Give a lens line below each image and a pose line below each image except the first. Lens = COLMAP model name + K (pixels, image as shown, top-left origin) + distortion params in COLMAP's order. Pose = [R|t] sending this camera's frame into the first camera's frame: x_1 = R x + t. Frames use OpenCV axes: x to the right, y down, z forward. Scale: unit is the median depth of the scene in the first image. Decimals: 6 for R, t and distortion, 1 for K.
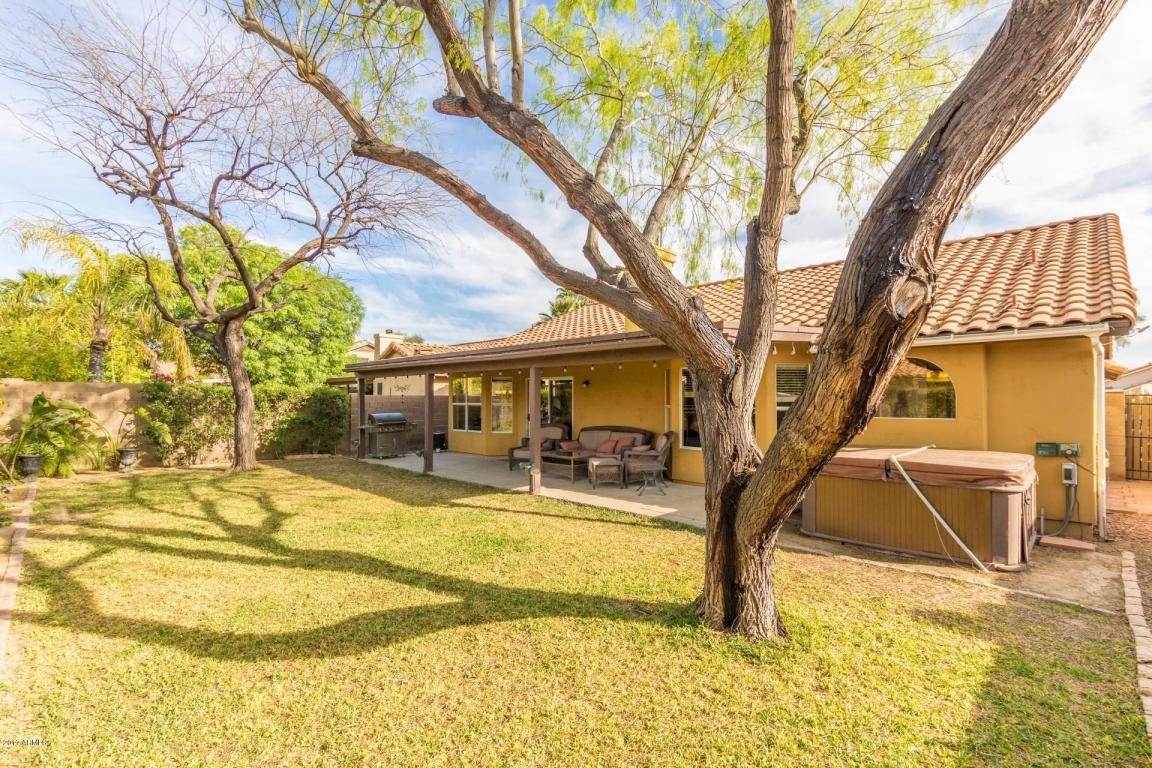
lens RADIAL K [[522.8, 0, 581.5], [0, 522.8, 391.9], [0, 0, 1]] dist [0.006649, -0.001227]
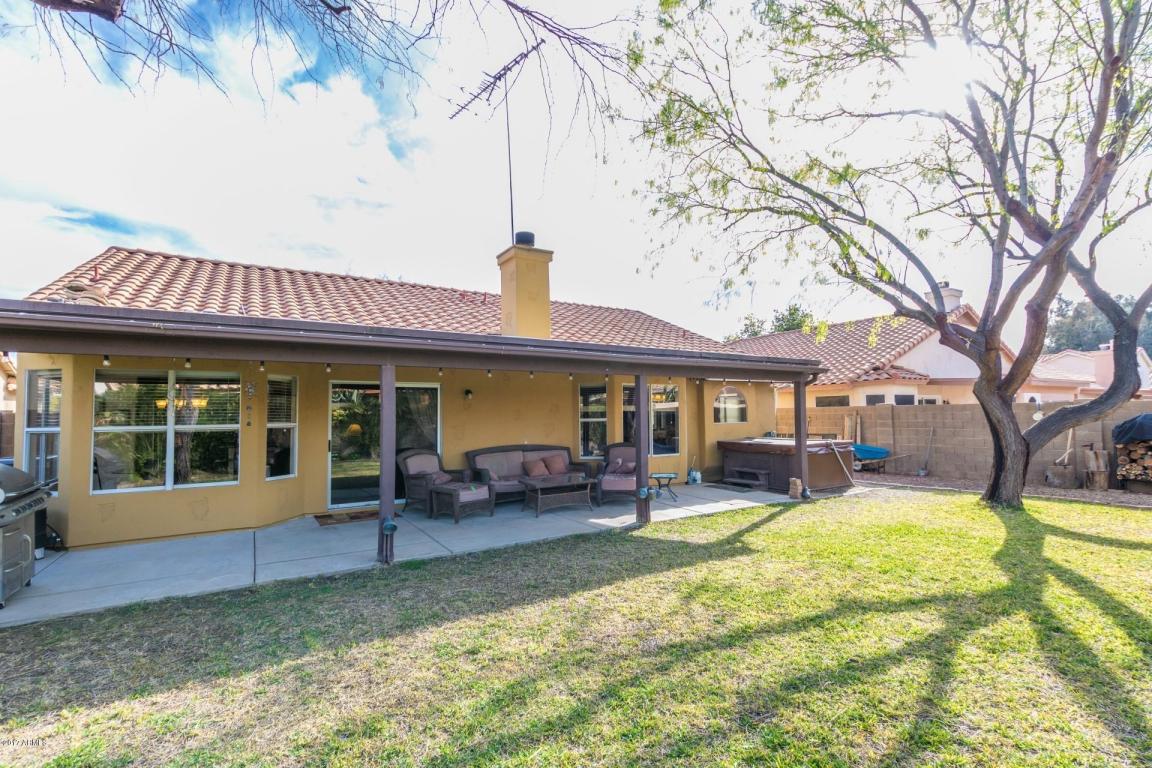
lens RADIAL K [[522.8, 0, 581.5], [0, 522.8, 391.9], [0, 0, 1]] dist [0.006649, -0.001227]
pose [[0.233275, 0.037130, 0.971702, -0.604282], [-0.002069, 0.999287, -0.037687, 0.008831], [-0.972409, 0.006781, 0.233185, 0.573824]]
